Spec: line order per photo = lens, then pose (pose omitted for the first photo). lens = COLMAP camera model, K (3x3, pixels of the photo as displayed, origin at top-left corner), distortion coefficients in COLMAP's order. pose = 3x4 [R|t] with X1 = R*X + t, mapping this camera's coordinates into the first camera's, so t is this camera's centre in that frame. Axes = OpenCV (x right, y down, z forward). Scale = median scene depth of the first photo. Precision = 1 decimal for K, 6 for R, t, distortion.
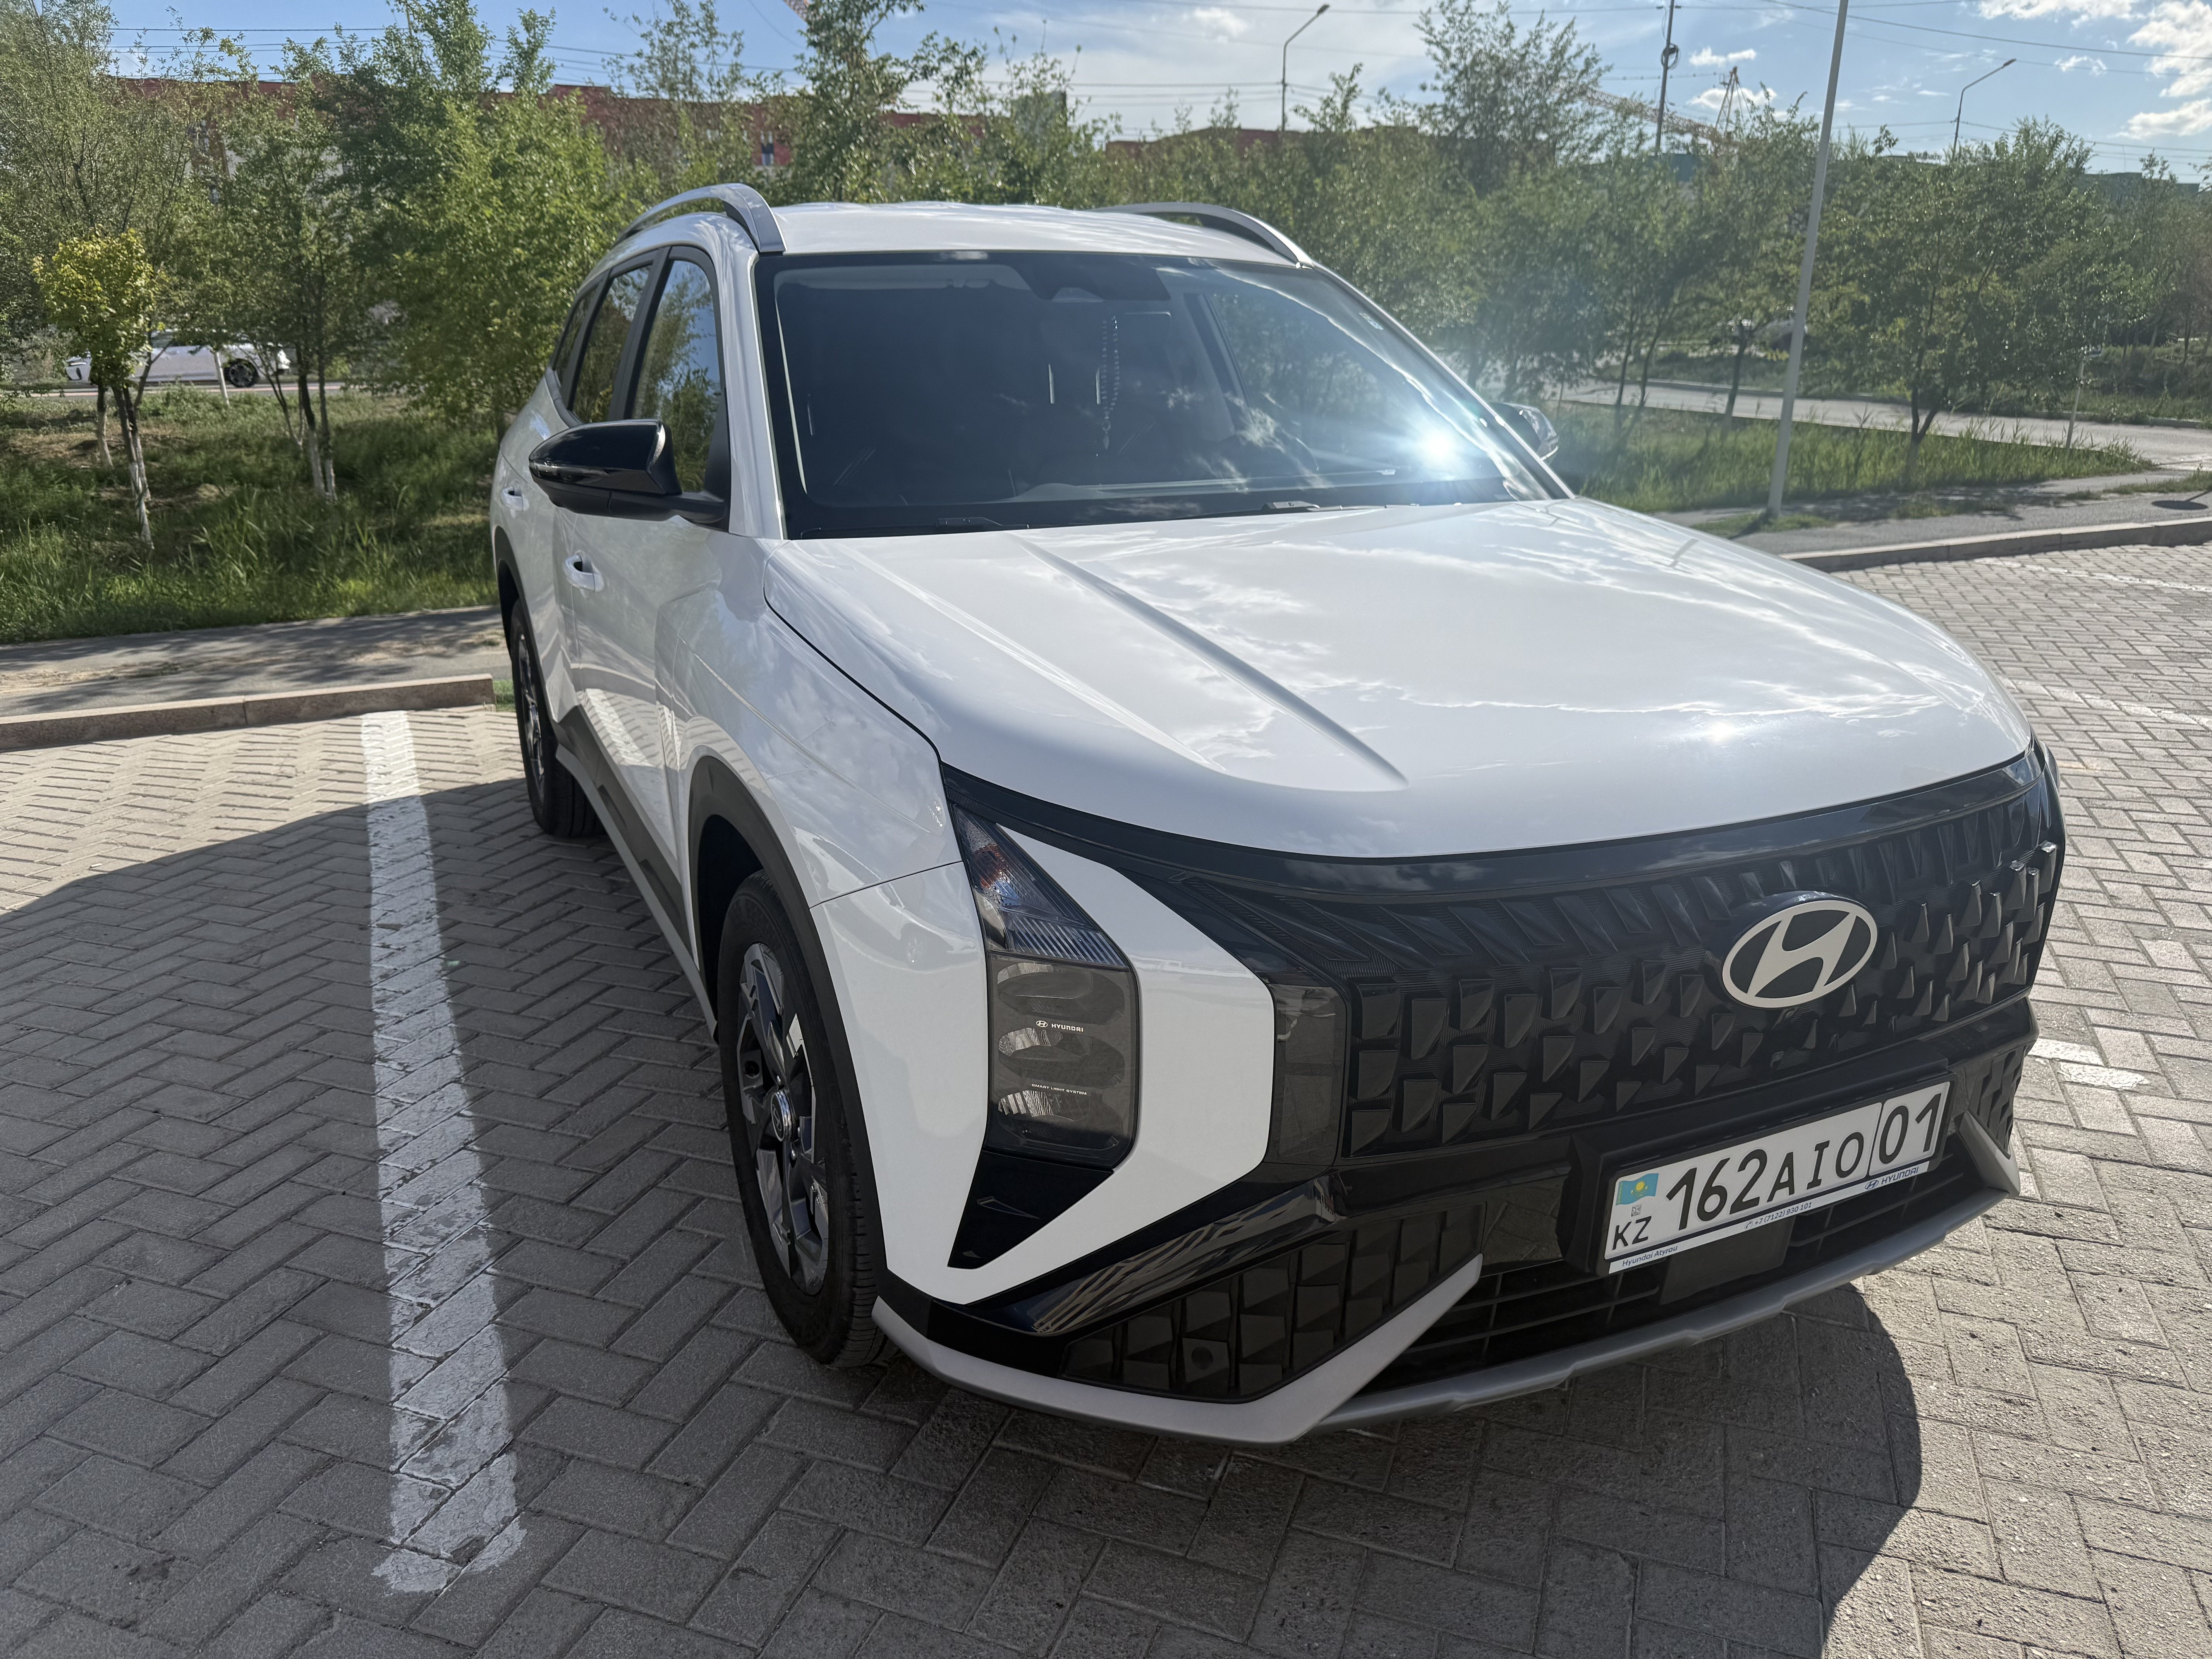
lens RADIAL K [[1654.5, 0, 1102.3], [0, 1654.5, 828.8], [0, 0, 1]] dist [0.006467, -0.007442]
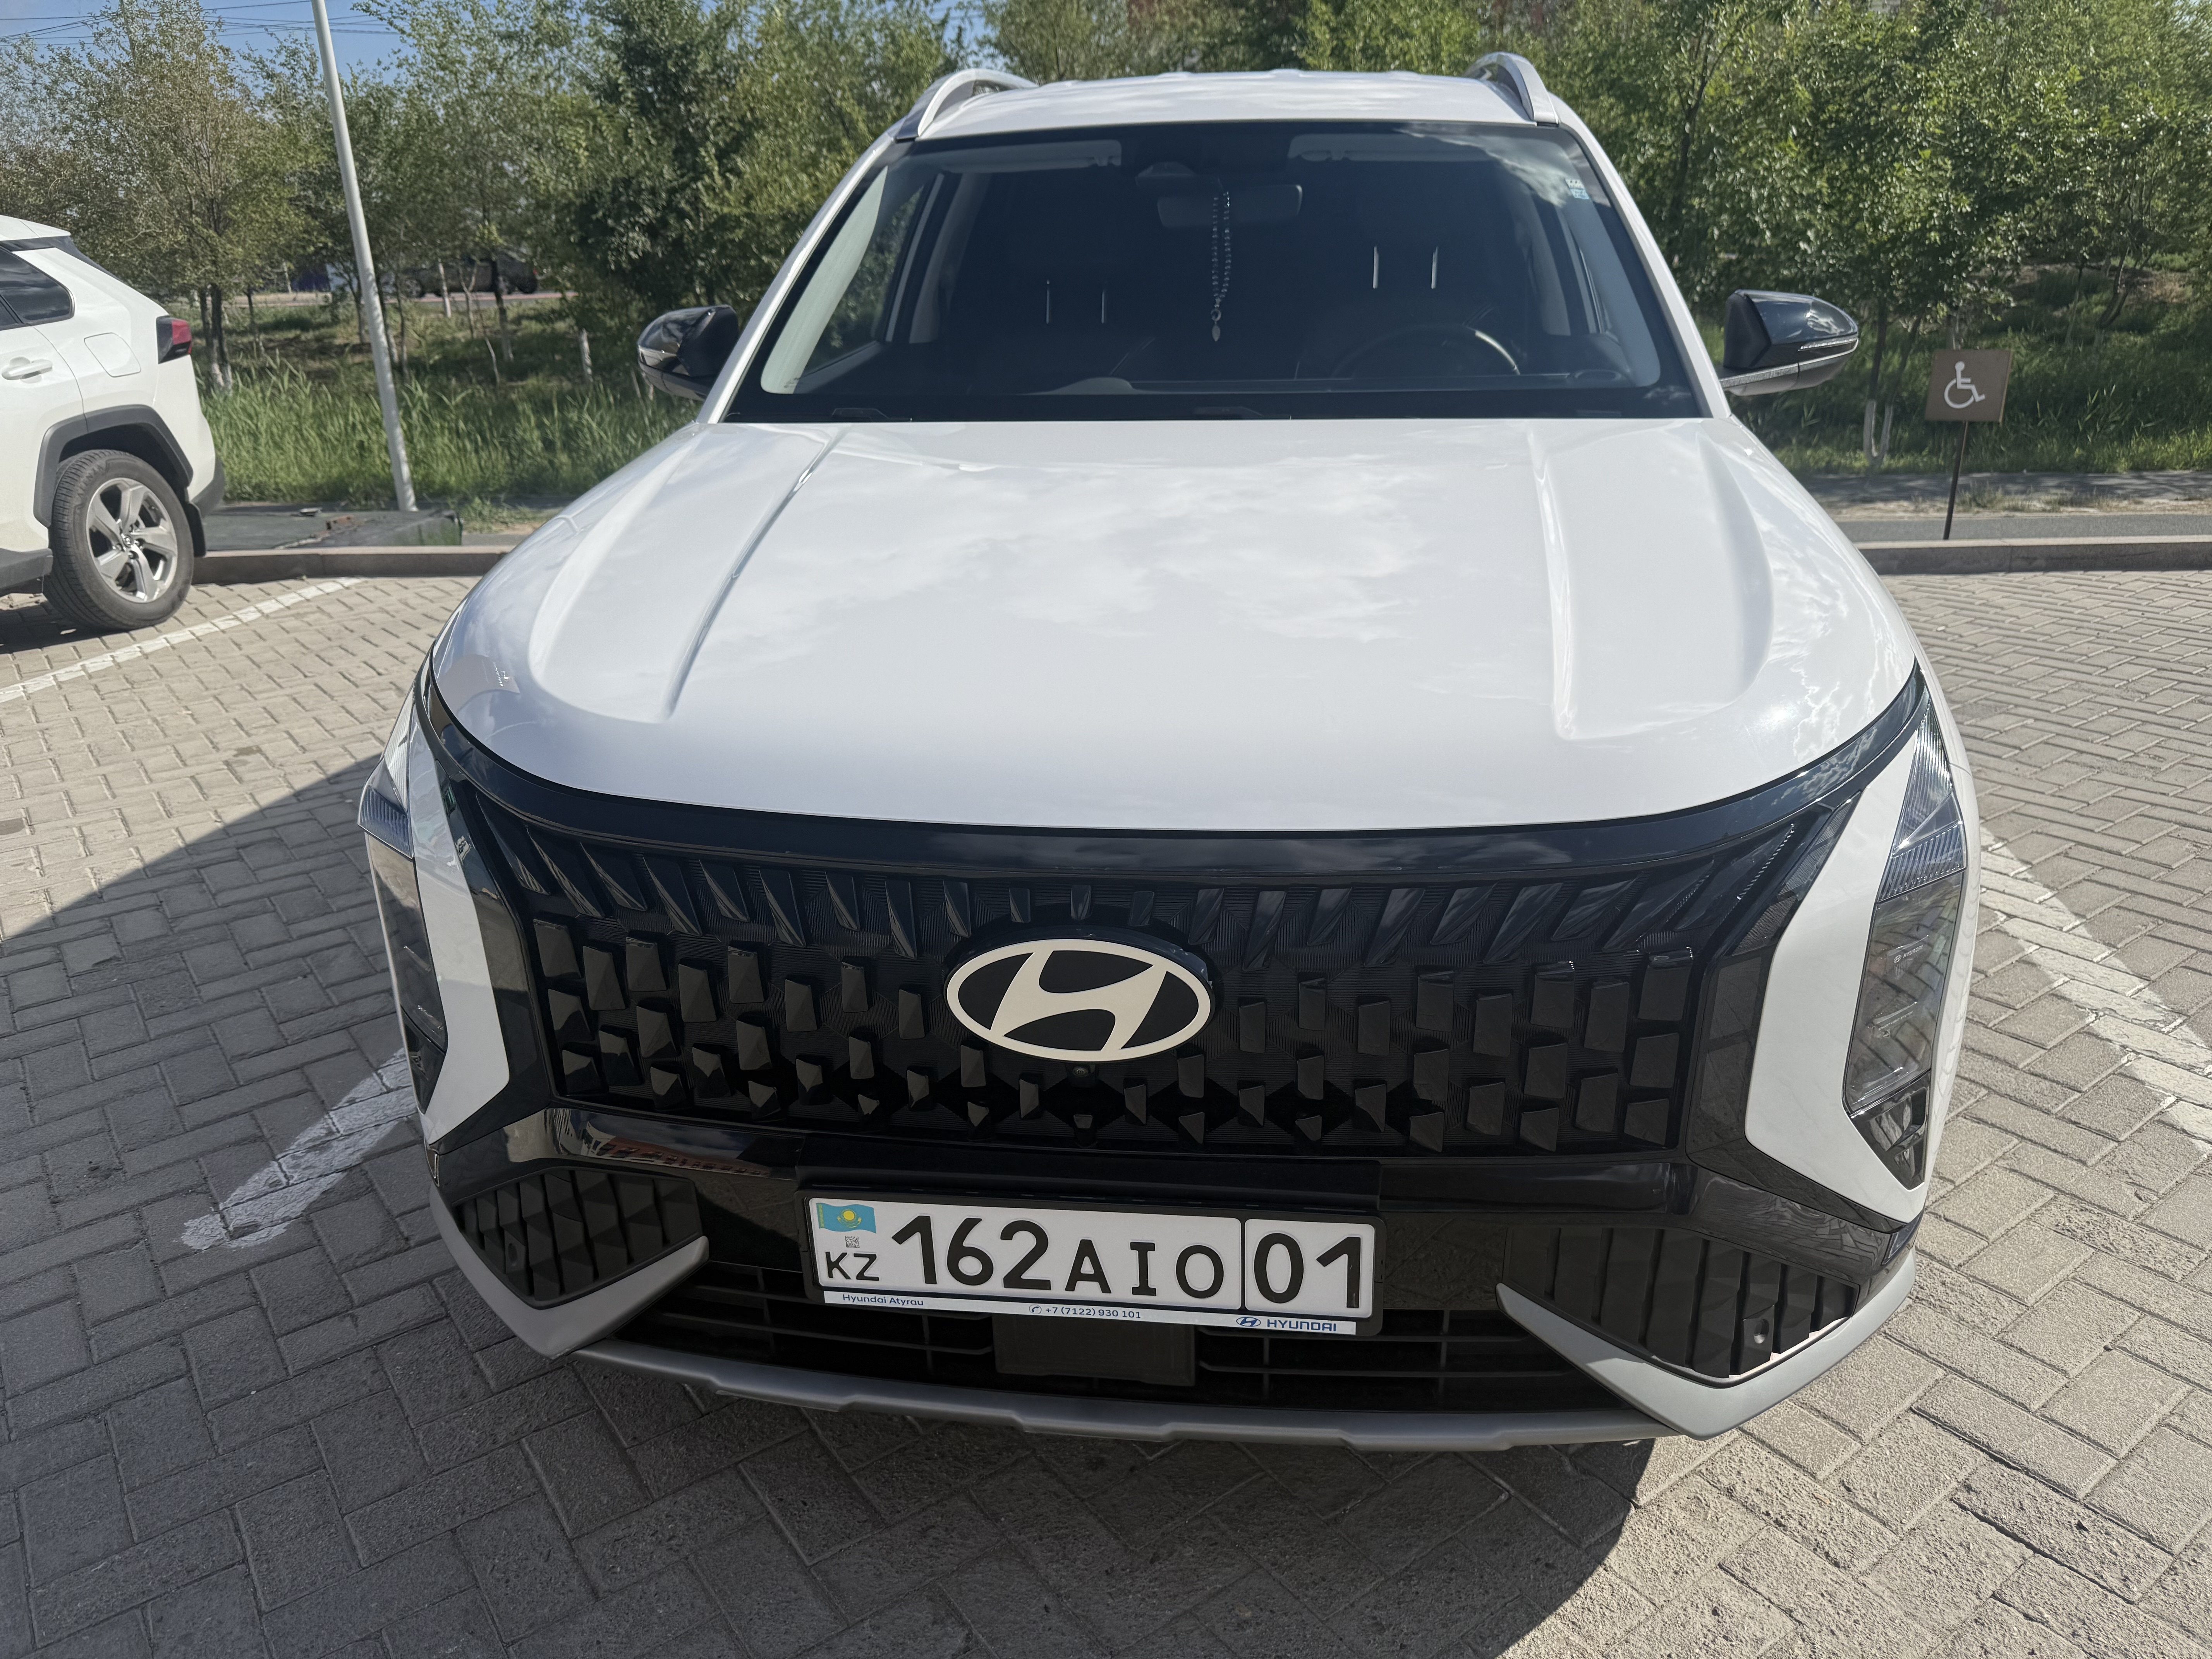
lens RADIAL K [[1654.5, 0, 1090.8], [0, 1654.5, 841.1], [0, 0, 1]] dist [0.006467, -0.007442]
pose [[0.834991, 0.181621, -0.519426, 0.788960], [-0.144490, 0.983203, 0.111512, -0.085458], [0.530954, -0.018059, 0.847208, 0.314913]]
